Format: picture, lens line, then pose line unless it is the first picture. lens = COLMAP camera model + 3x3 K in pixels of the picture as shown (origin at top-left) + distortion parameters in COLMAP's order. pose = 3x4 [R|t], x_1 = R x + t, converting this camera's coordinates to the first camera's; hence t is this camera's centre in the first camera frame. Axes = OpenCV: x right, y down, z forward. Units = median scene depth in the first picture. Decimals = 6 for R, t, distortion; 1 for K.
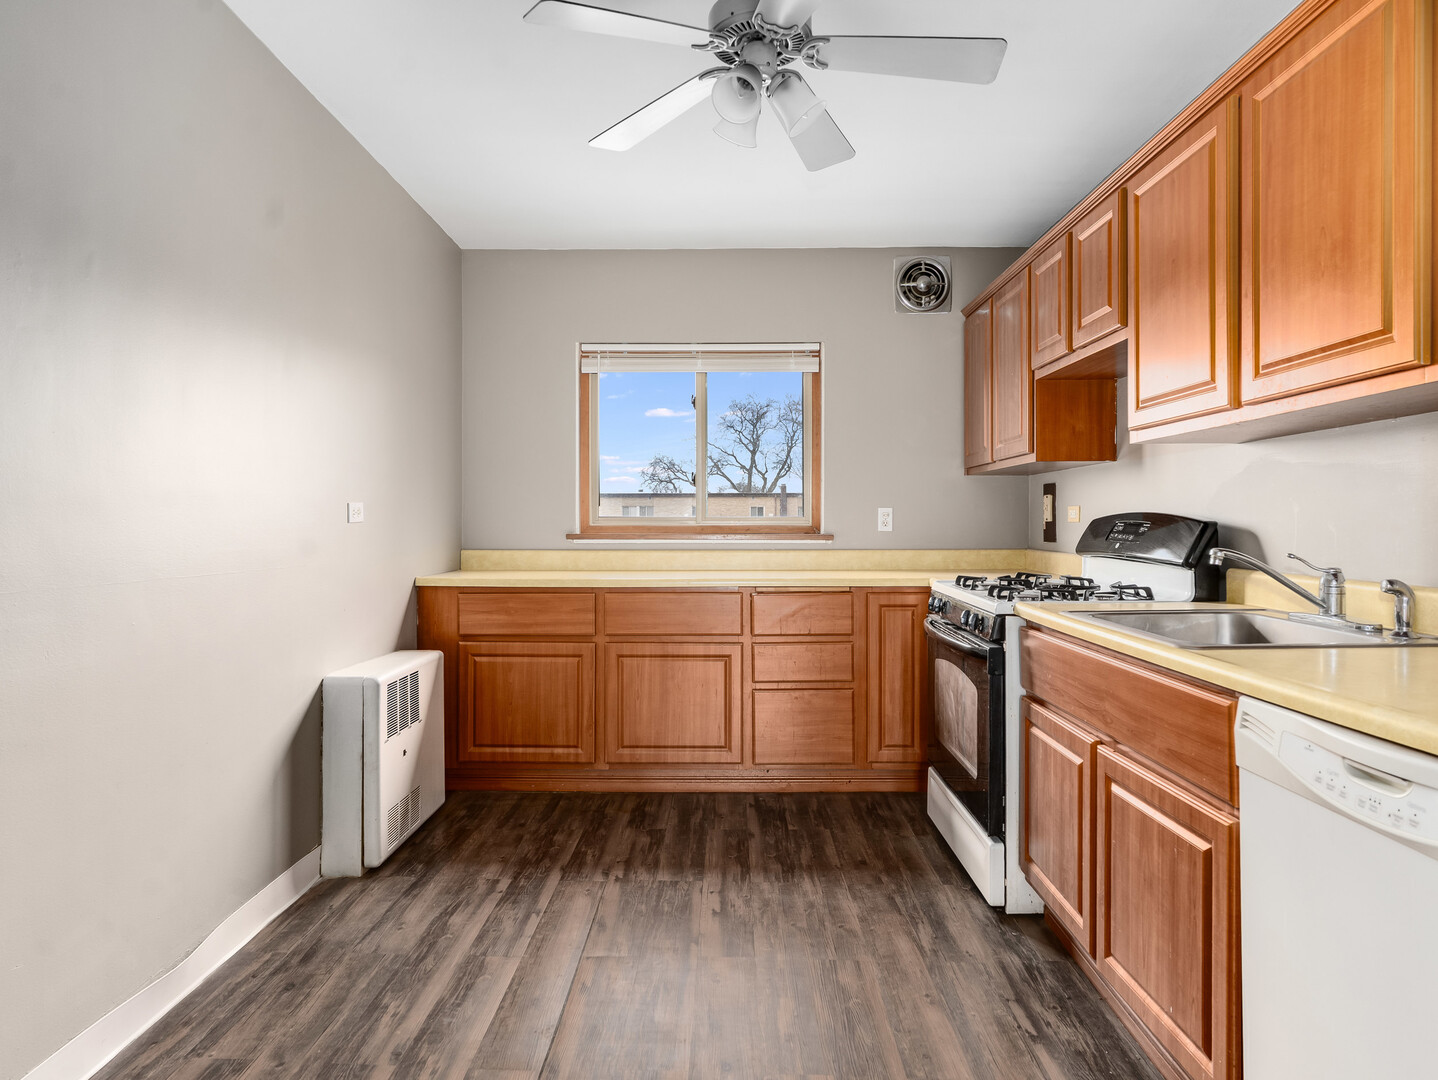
lens RADIAL K [[866.2, 0, 717.2], [0, 866.2, 530.2], [0, 0, 1]] dist [-0.000464, 0.000777]
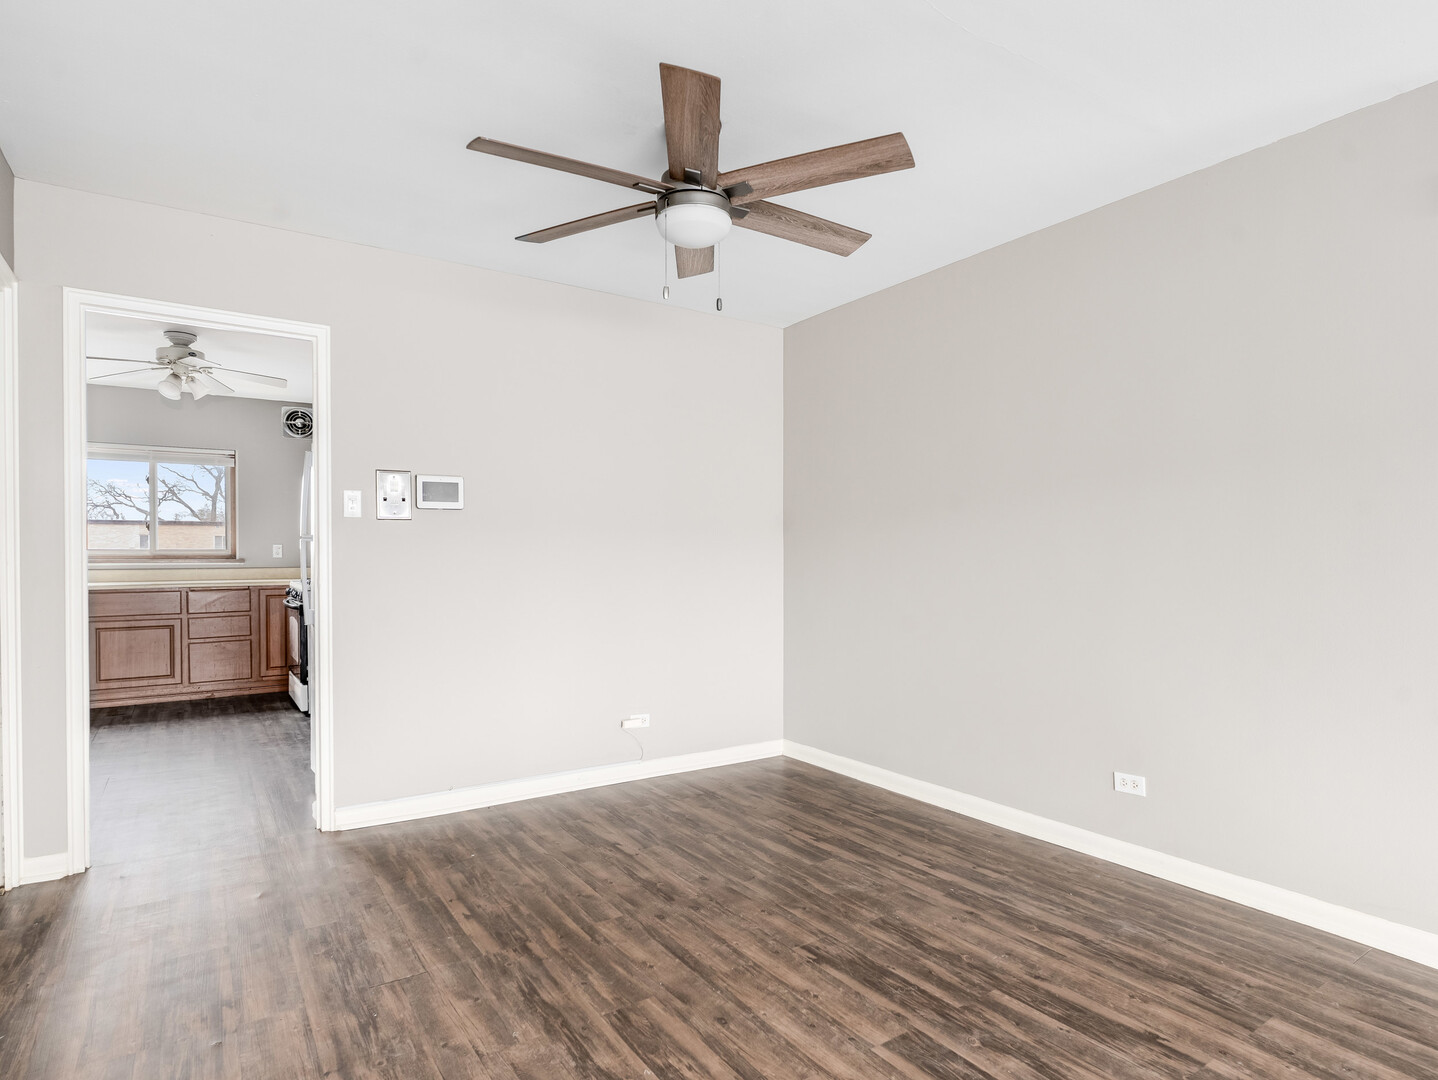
lens RADIAL K [[793.9, 0, 715.9], [0, 793.9, 562.8], [0, 0, 1]] dist [0.000702, 0.000685]
pose [[0.825808, -0.008405, 0.563889, 0.018445], [0.005580, 0.999962, 0.006732, 0.008433], [-0.563924, -0.002413, 0.825823, -1.157062]]
